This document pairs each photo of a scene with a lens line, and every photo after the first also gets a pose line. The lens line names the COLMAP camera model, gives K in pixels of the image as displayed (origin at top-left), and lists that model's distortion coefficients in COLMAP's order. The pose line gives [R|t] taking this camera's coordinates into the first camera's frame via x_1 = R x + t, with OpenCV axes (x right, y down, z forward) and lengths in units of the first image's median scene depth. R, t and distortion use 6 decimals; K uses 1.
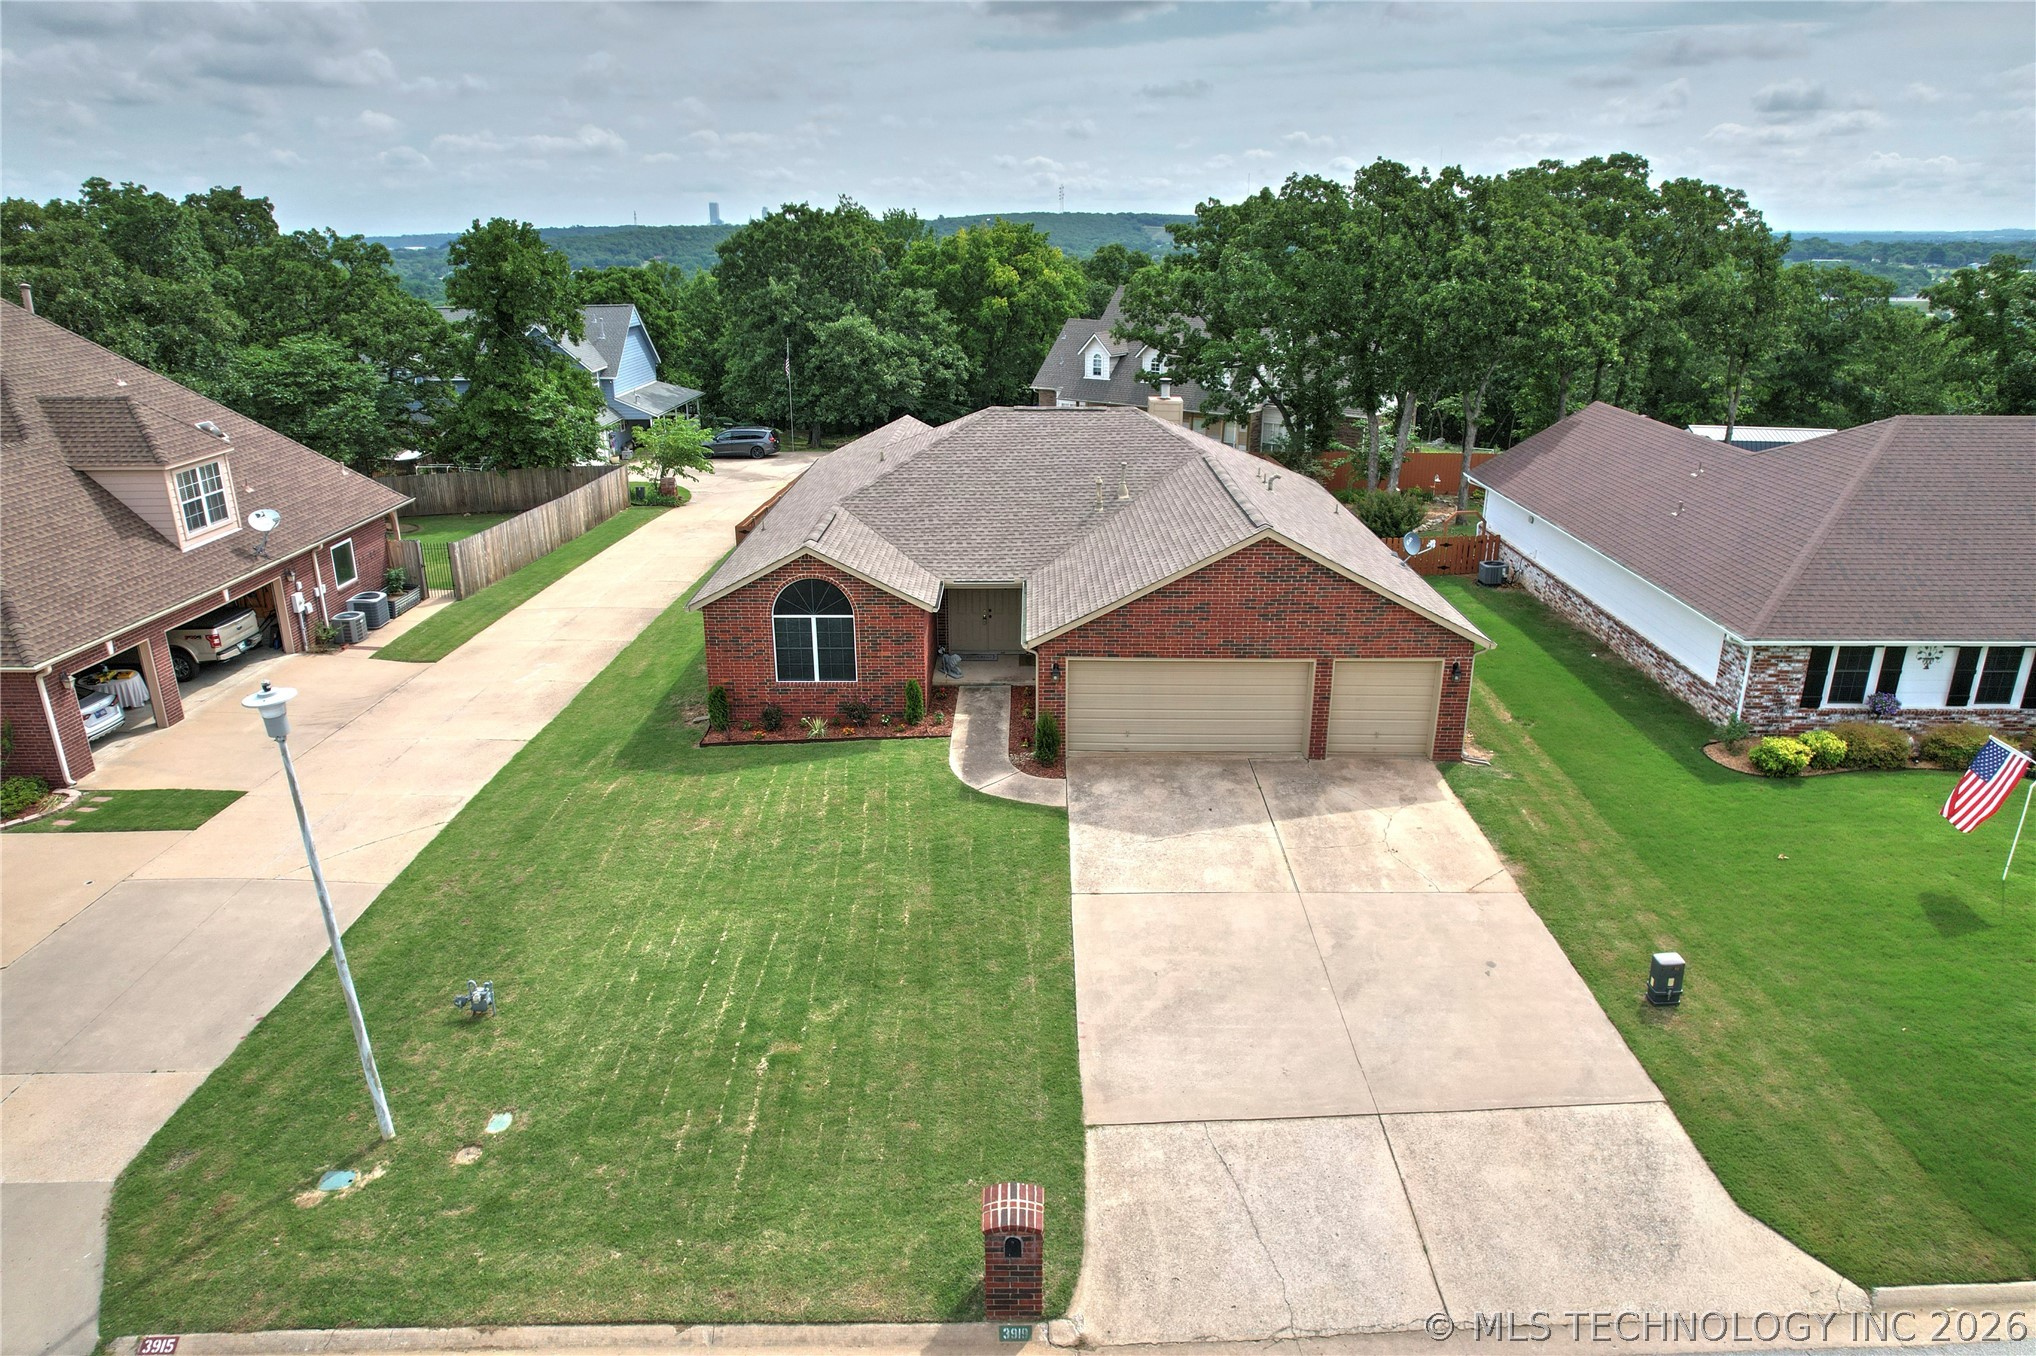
lens RADIAL K [[1309.0, 0, 1018.0], [0, 1309.0, 678.0], [0, 0, 1]] dist [-0.080859, 0.076758]
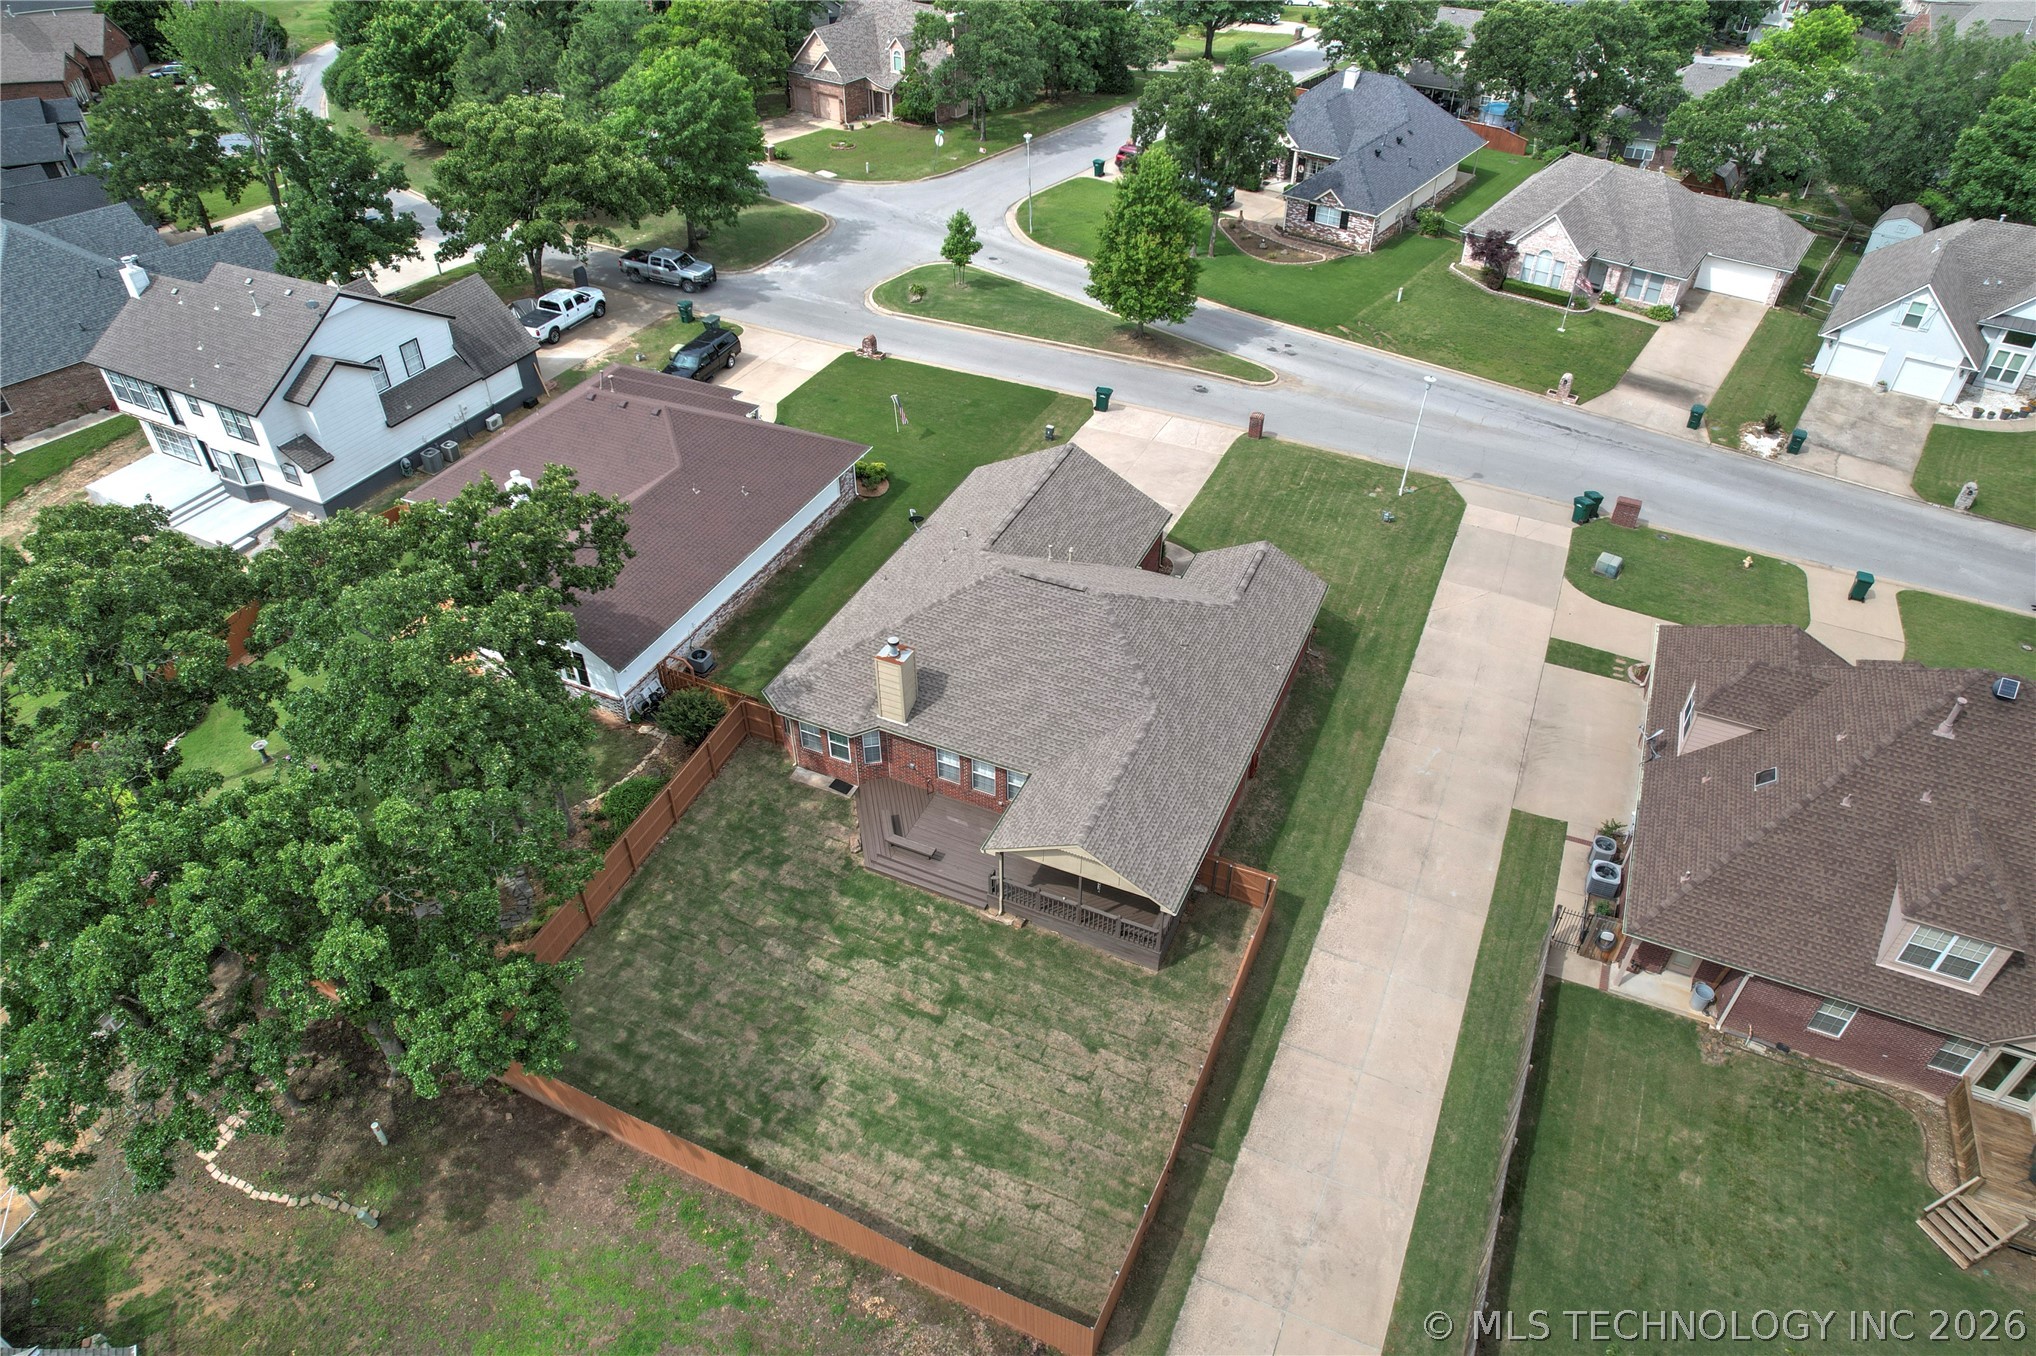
lens RADIAL K [[1309.3, 0, 1018.0], [0, 1309.3, 678.0], [0, 0, 1]] dist [-0.035751, 0.001931]
pose [[-0.916684, -0.250770, 0.311136, -0.520367], [0.132093, 0.544677, 0.828178, -1.764548], [-0.377150, 0.800276, -0.466172, 2.406214]]
